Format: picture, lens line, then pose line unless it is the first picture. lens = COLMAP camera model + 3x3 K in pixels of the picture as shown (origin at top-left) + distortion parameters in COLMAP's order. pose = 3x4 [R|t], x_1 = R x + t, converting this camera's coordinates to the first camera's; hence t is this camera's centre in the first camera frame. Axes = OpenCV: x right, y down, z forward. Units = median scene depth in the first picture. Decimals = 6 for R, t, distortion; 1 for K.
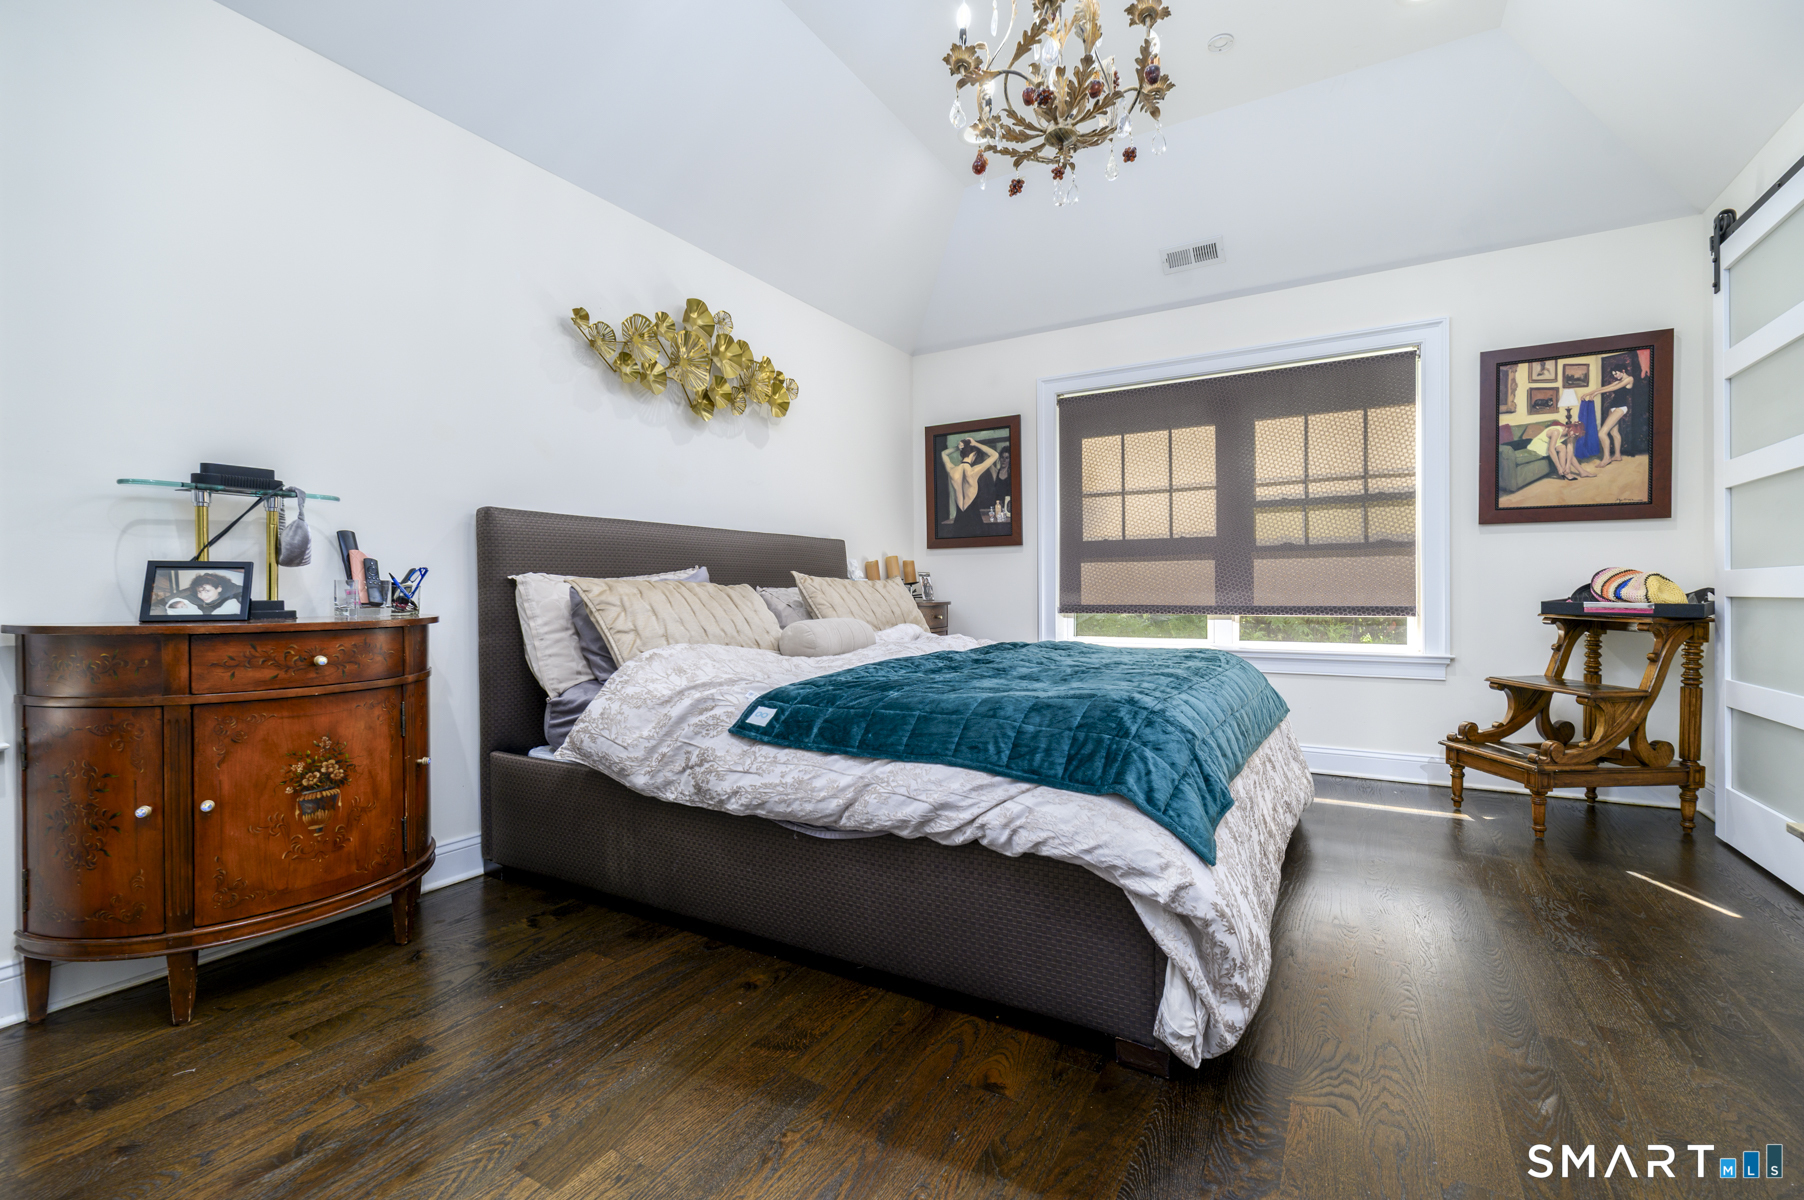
lens RADIAL K [[794.2, 0, 896.4], [0, 794.2, 592.5], [0, 0, 1]] dist [-0.001443, -0.000560]
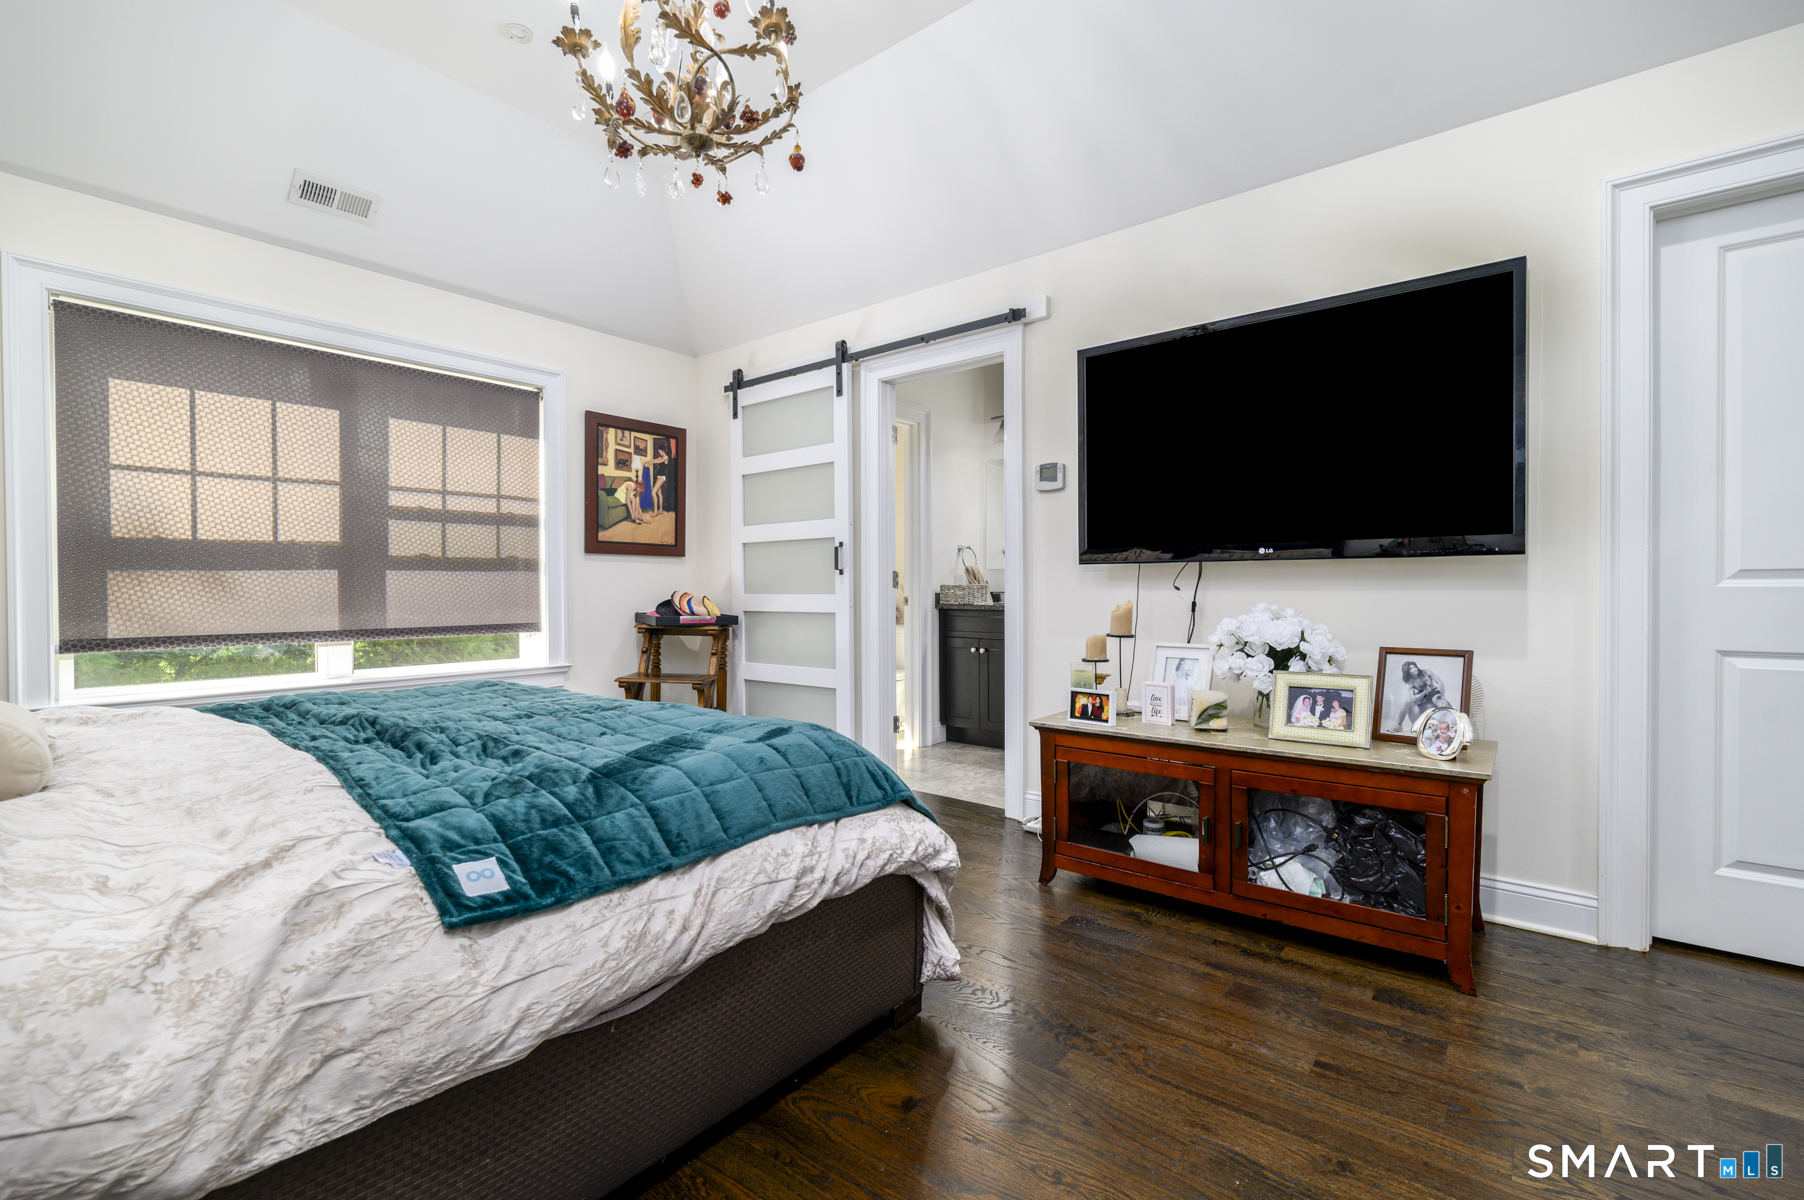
lens RADIAL K [[794.2, 0, 896.4], [0, 794.2, 592.5], [0, 0, 1]] dist [-0.001443, -0.000560]
pose [[0.140192, 0.001009, 0.990124, -0.405467], [0.001148, 0.999999, -0.001182, -0.024628], [-0.990124, 0.001302, 0.140191, 0.378855]]
